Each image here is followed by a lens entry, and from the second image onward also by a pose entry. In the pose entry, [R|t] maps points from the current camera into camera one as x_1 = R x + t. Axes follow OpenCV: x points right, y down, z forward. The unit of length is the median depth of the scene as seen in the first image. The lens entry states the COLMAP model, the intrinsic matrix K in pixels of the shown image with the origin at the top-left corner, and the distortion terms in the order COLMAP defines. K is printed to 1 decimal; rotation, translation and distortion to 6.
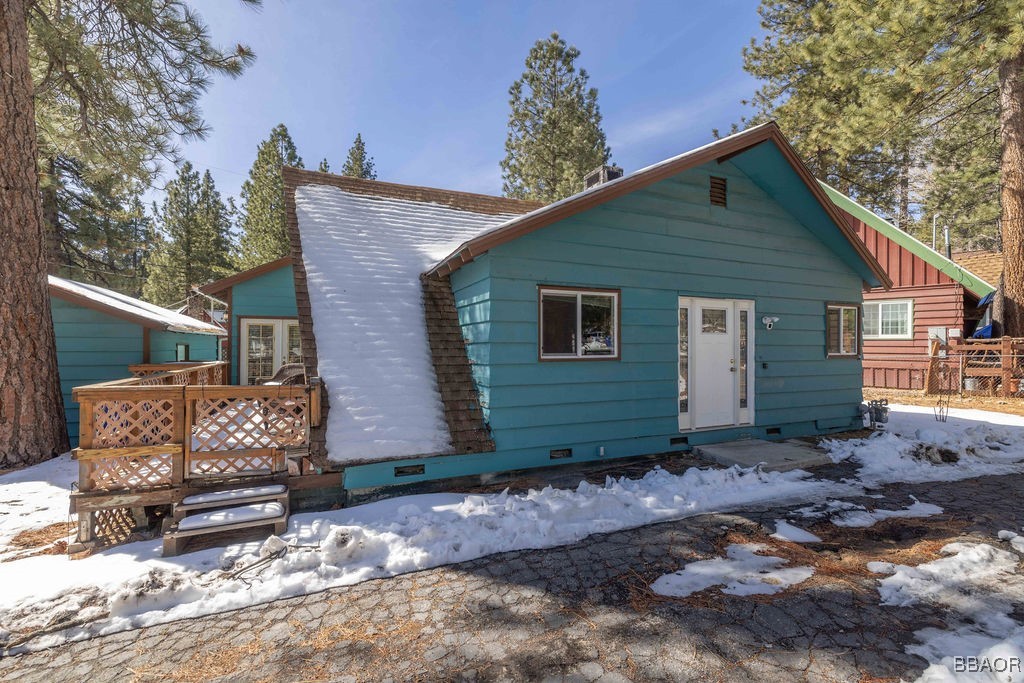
lens RADIAL K [[431.9, 0, 511.8], [0, 431.9, 348.2], [0, 0, 1]] dist [0.000335, -0.000872]
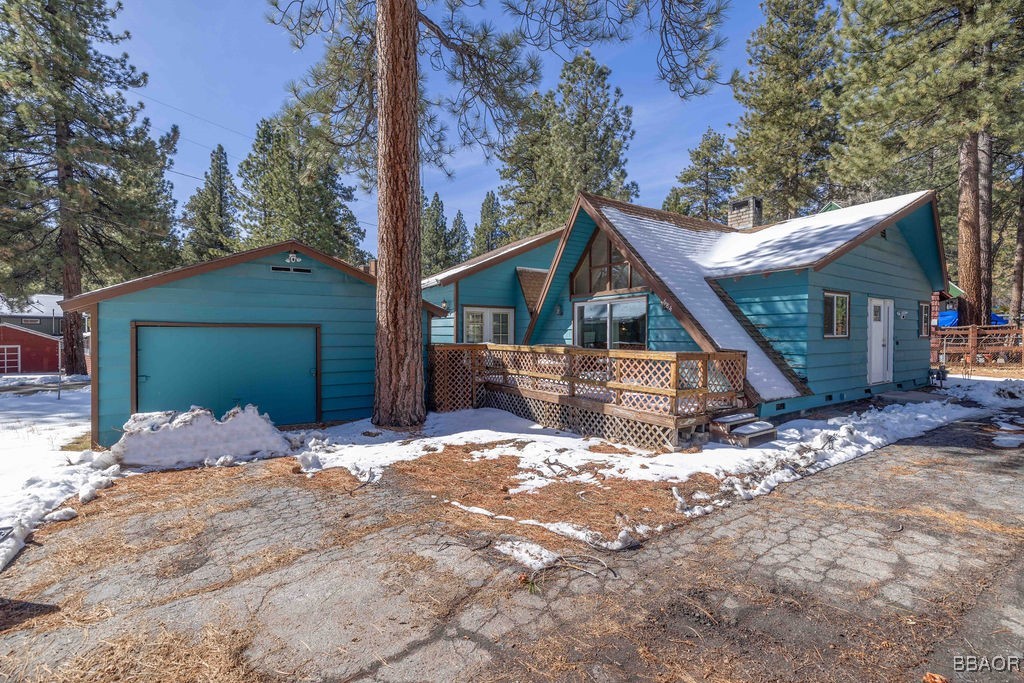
lens RADIAL K [[431.9, 0, 517.5], [0, 431.9, 342.5], [0, 0, 1]] dist [0.000335, -0.000872]
pose [[0.984369, -0.002728, 0.176098, -0.661374], [-0.000068, 0.999874, 0.015871, 0.009793], [-0.176120, -0.015634, 0.984245, -0.176090]]
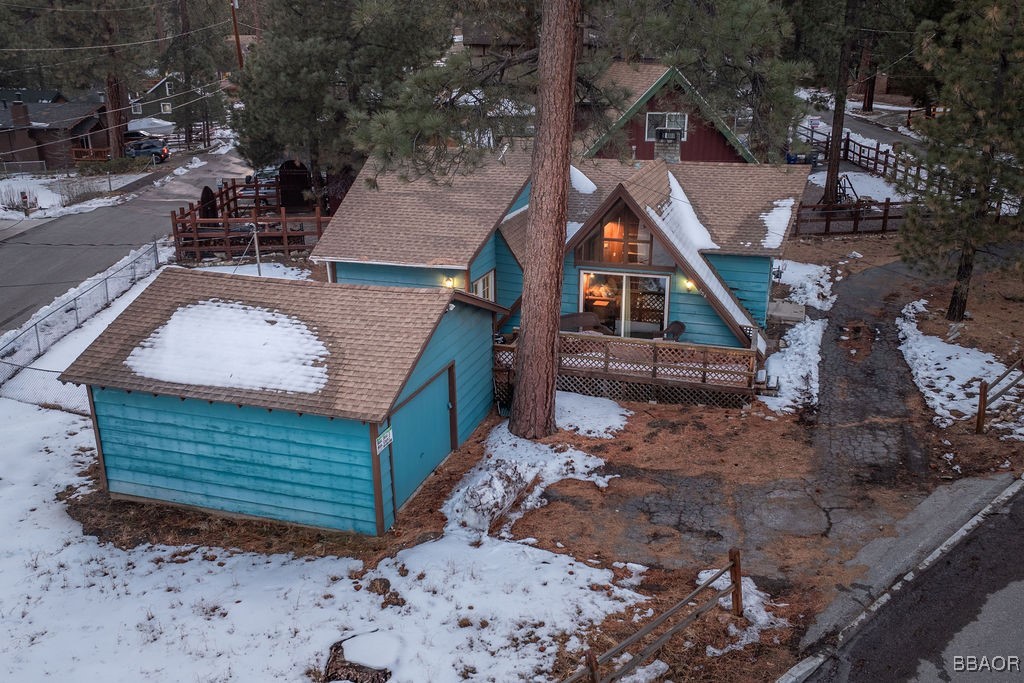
lens RADIAL K [[814.4, 0, 517.4], [0, 814.4, 344.3], [0, 0, 1]] dist [-0.012011, 0.001376]
pose [[0.655482, -0.248894, 0.713019, -1.878904], [0.005440, 0.945663, 0.325103, -0.529850], [-0.755192, -0.209220, 0.621219, -0.336542]]
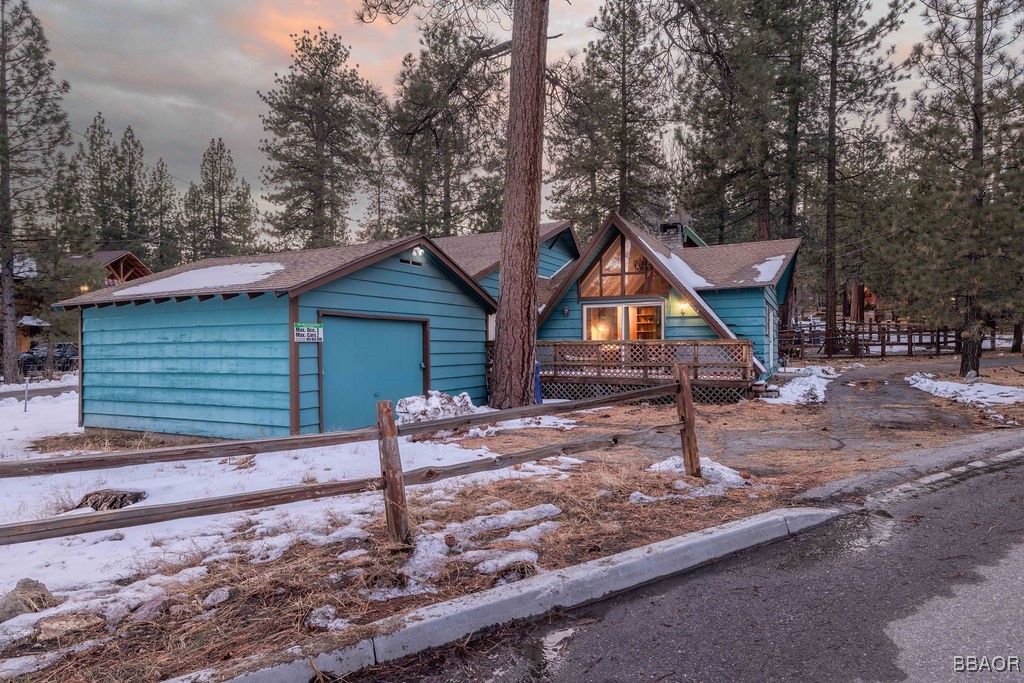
lens RADIAL K [[562.3, 0, 517.6], [0, 562.3, 363.5], [0, 0, 1]] dist [0.002767, 0.000802]
pose [[0.767862, -0.024275, 0.640155, -1.437488], [0.006967, 0.999539, 0.029545, 0.043651], [-0.640578, -0.018226, 0.767677, -0.237735]]
